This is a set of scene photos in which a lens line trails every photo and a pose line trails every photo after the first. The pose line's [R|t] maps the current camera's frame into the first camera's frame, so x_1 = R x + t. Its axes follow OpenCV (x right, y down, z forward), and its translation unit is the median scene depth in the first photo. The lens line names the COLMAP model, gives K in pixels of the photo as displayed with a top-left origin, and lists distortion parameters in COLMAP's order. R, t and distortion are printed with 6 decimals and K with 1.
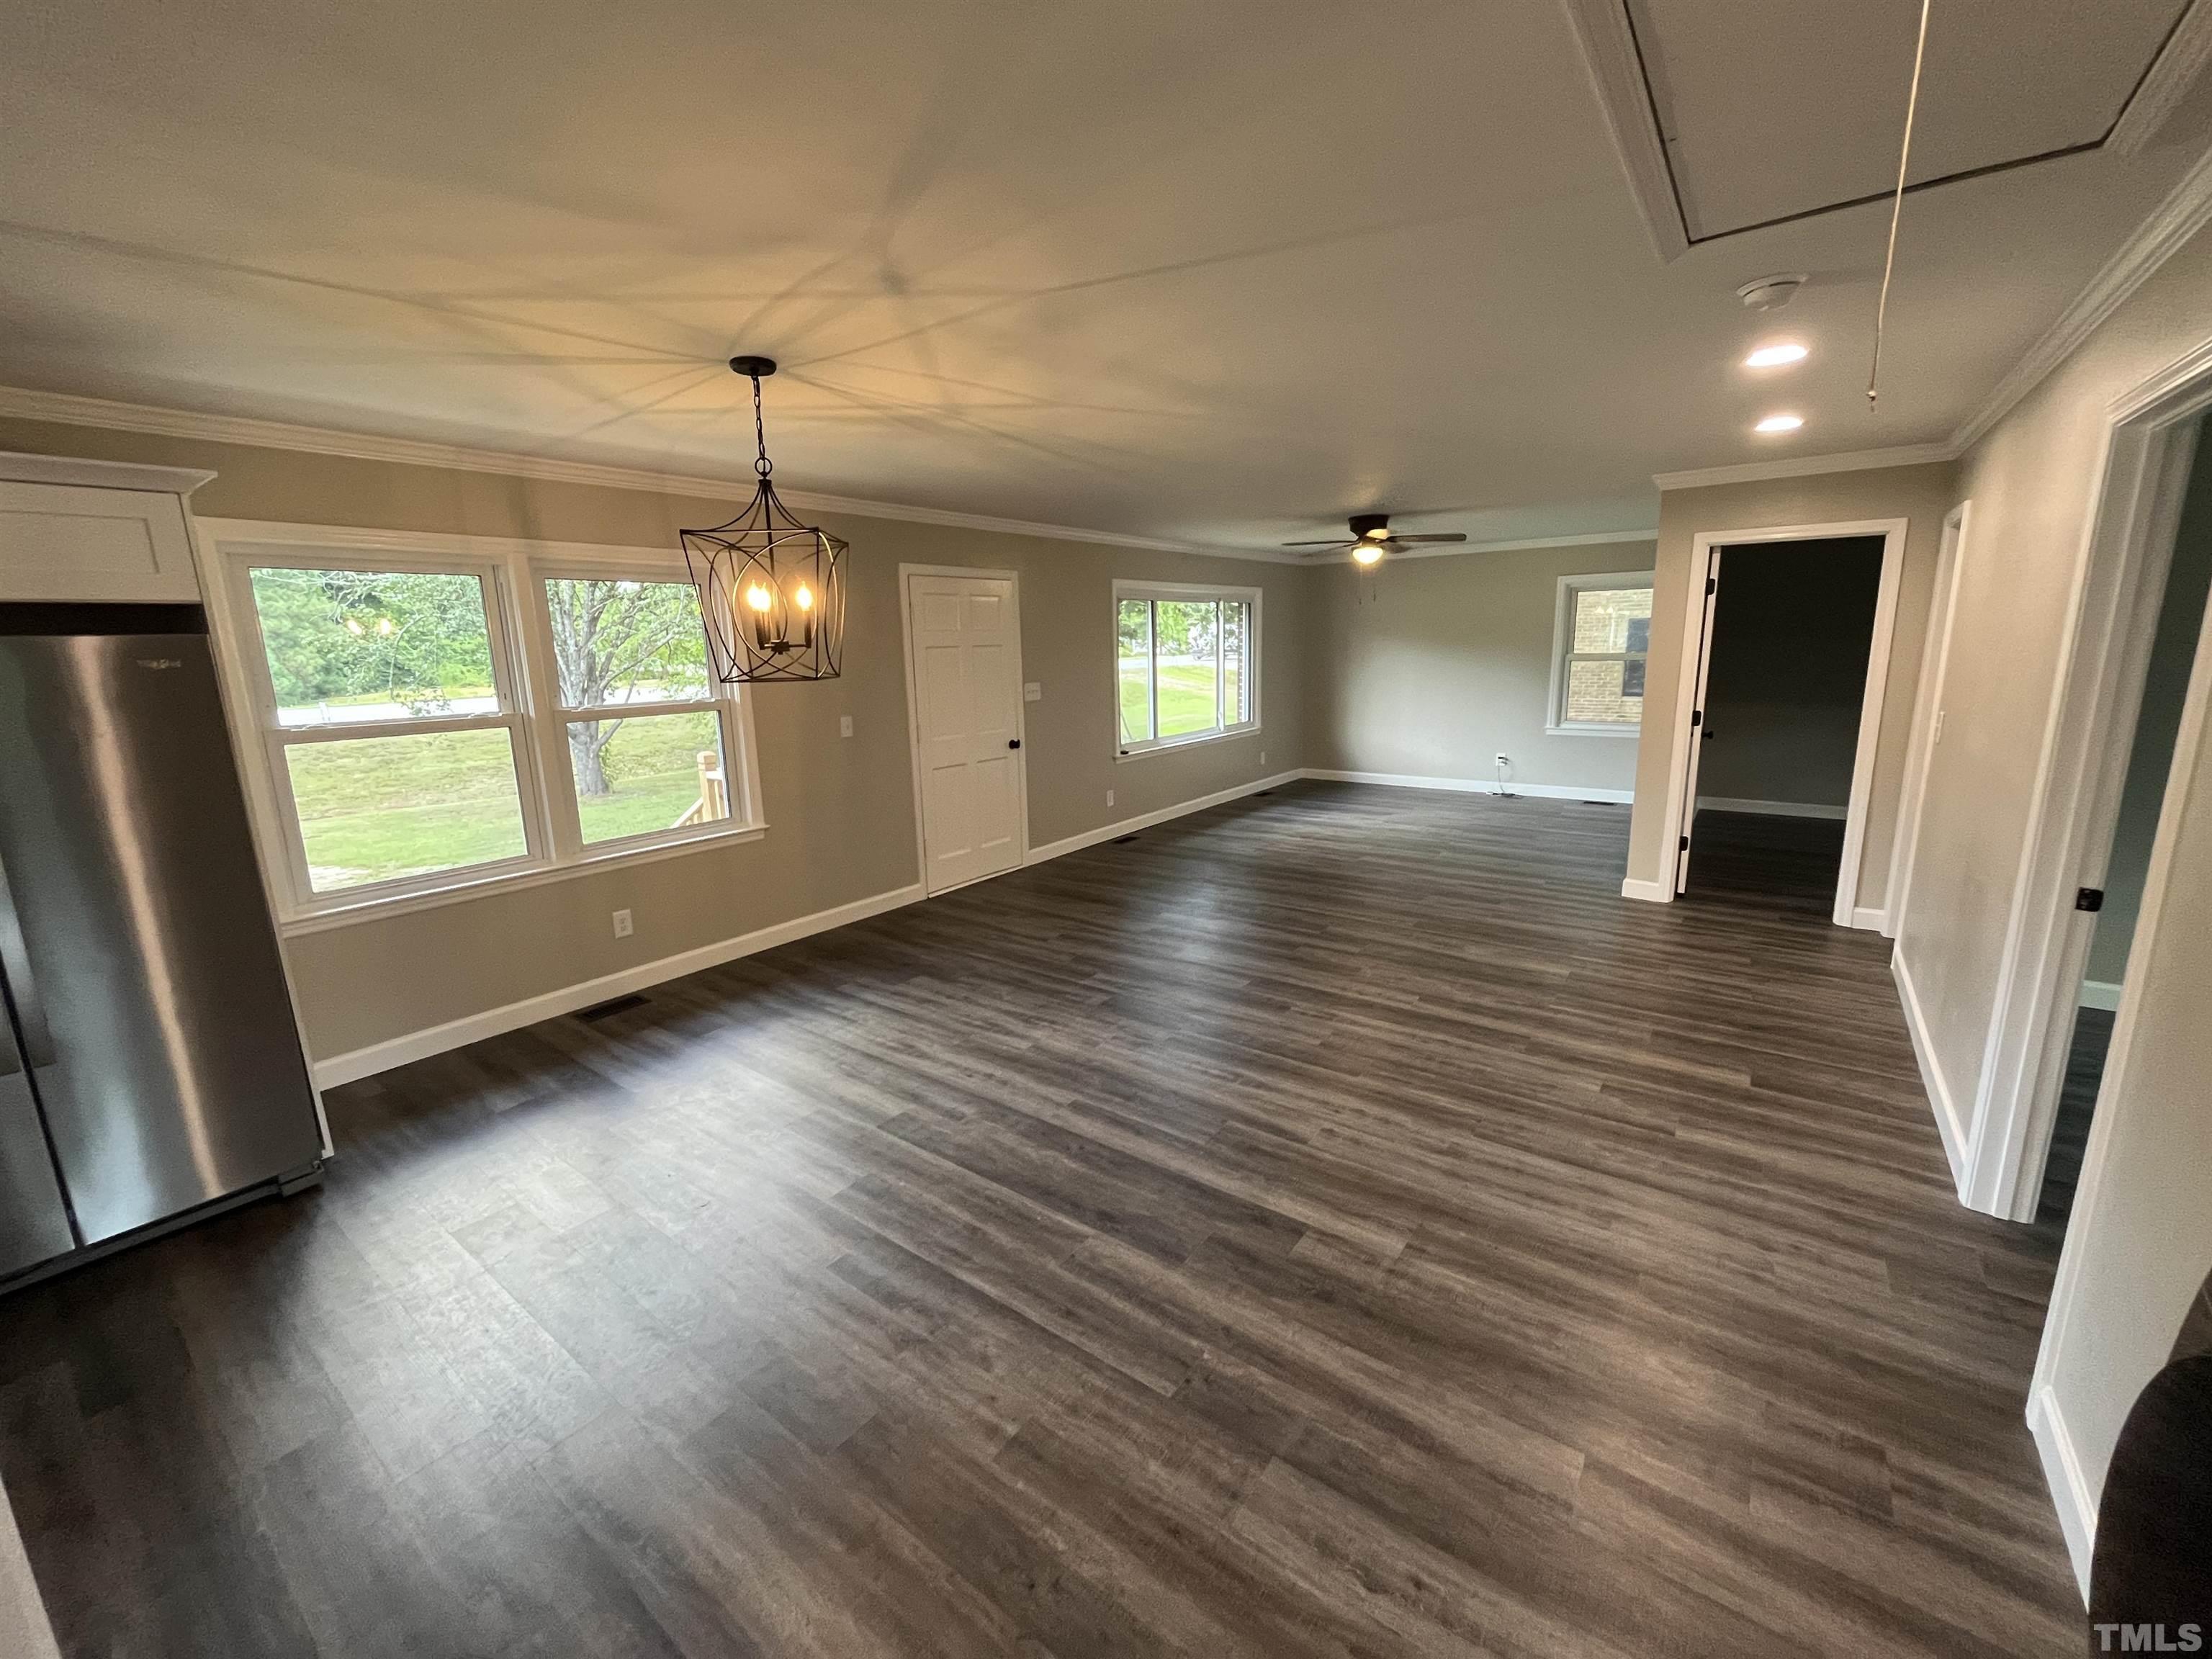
lens RADIAL K [[890.2, 0, 1099.1], [0, 890.2, 821.7], [0, 0, 1]] dist [-0.001412, -0.000156]
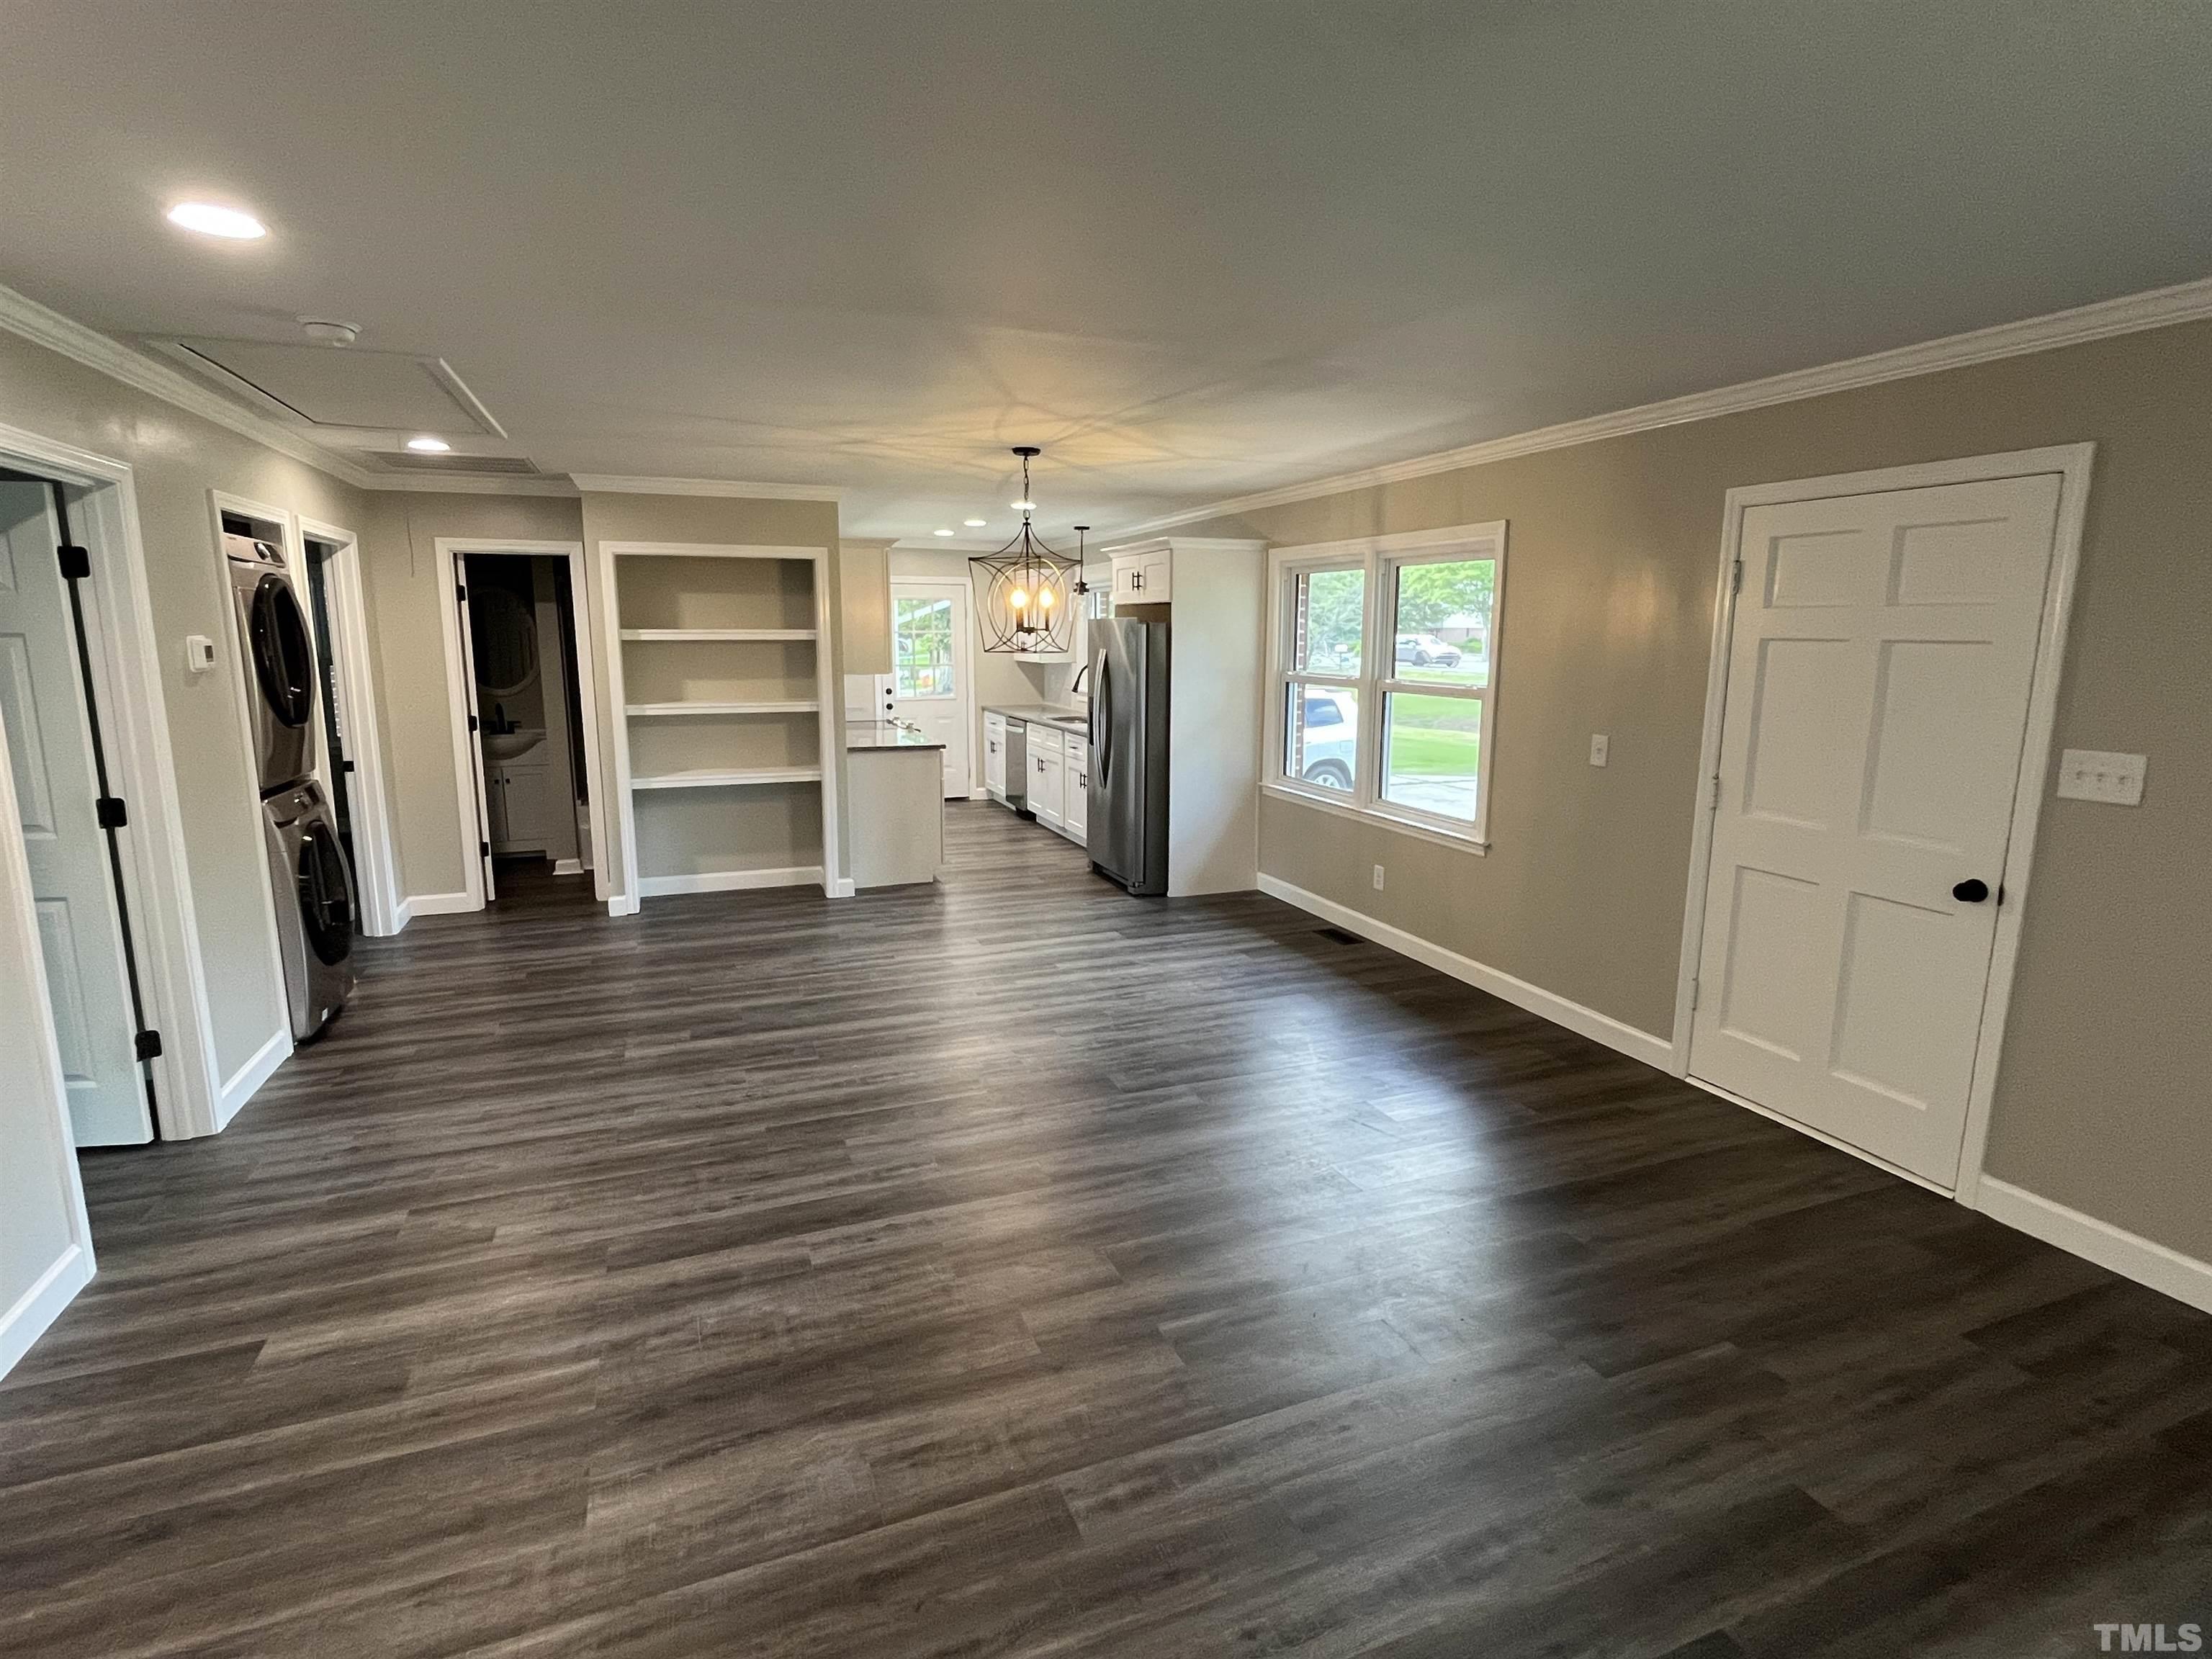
lens RADIAL K [[1089.6, 0, 1095.3], [0, 1089.6, 820.3], [0, 0, 1]] dist [-0.000275, 0.000496]
pose [[-0.526632, 0.171001, -0.832717, 0.924878], [-0.158275, 0.942708, 0.293686, -0.357100], [0.835229, 0.286463, -0.469395, 1.617995]]
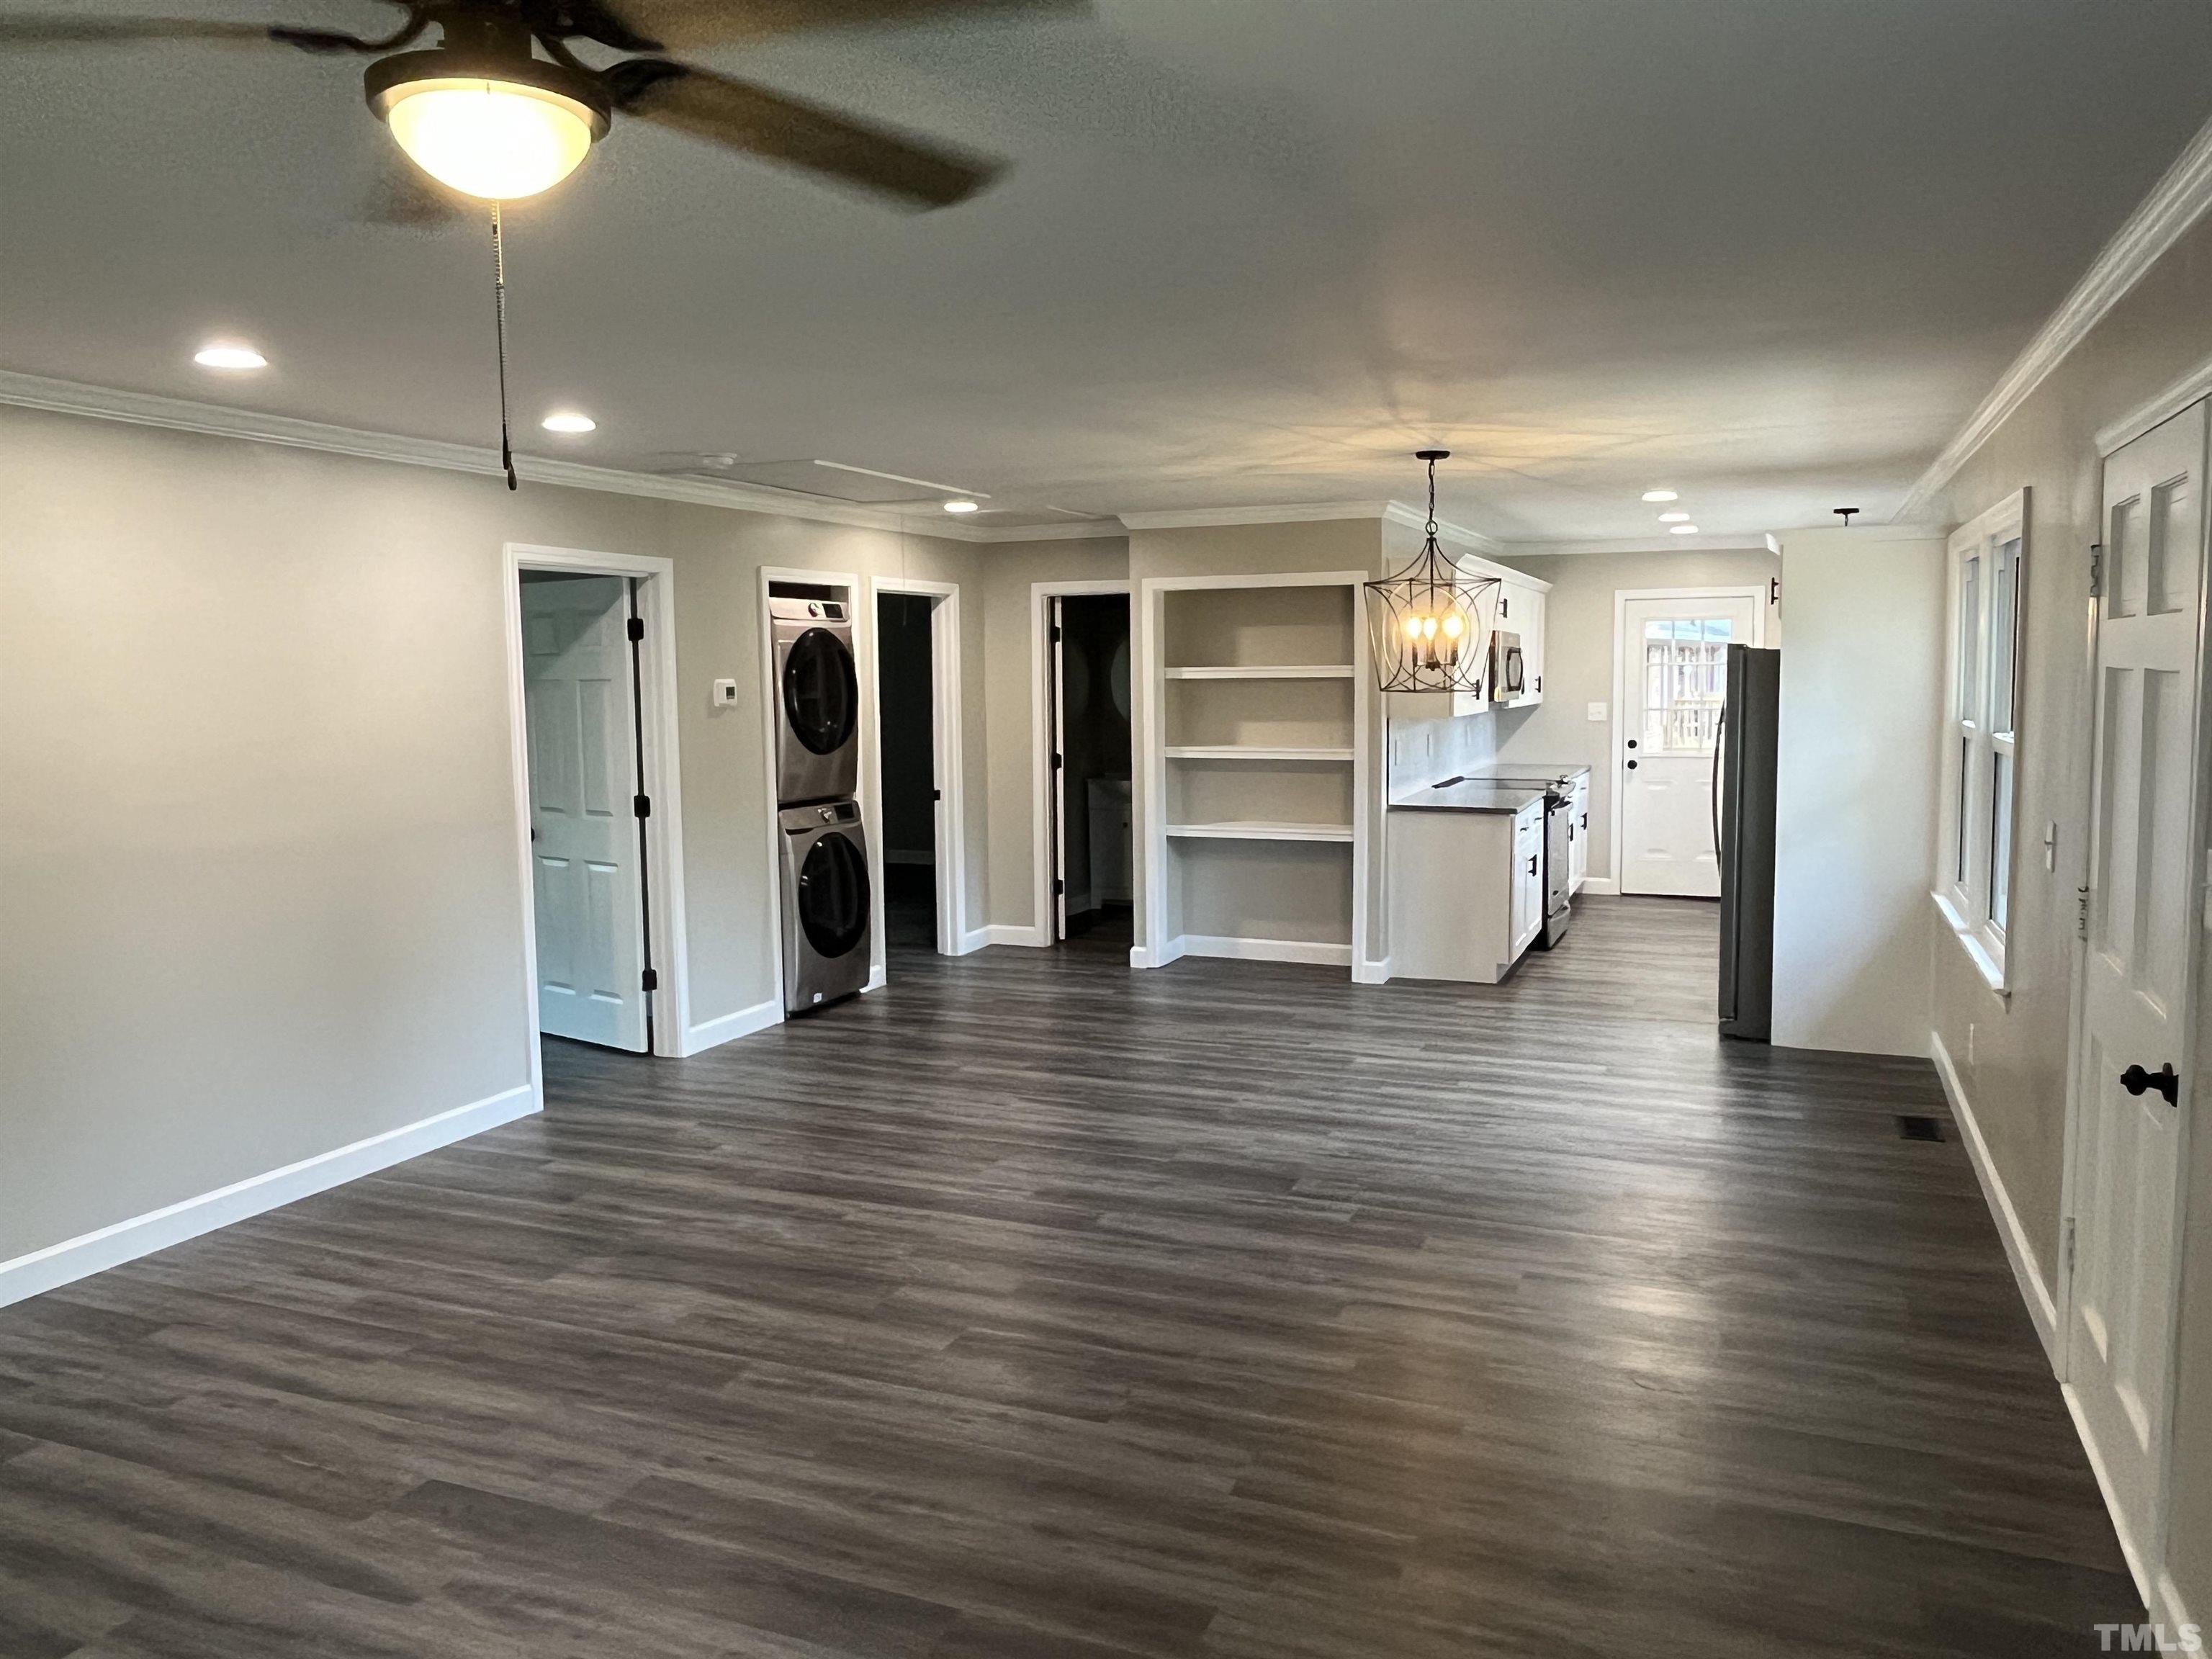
lens RADIAL K [[1583.3, 0, 1091.6], [0, 1583.3, 819.8], [0, 0, 1]] dist [-0.001544, 0.001785]
pose [[-0.970242, 0.061586, -0.234175, 0.504509], [-0.010146, 0.955924, 0.293439, -0.501694], [0.241925, 0.287083, -0.926853, 2.369859]]
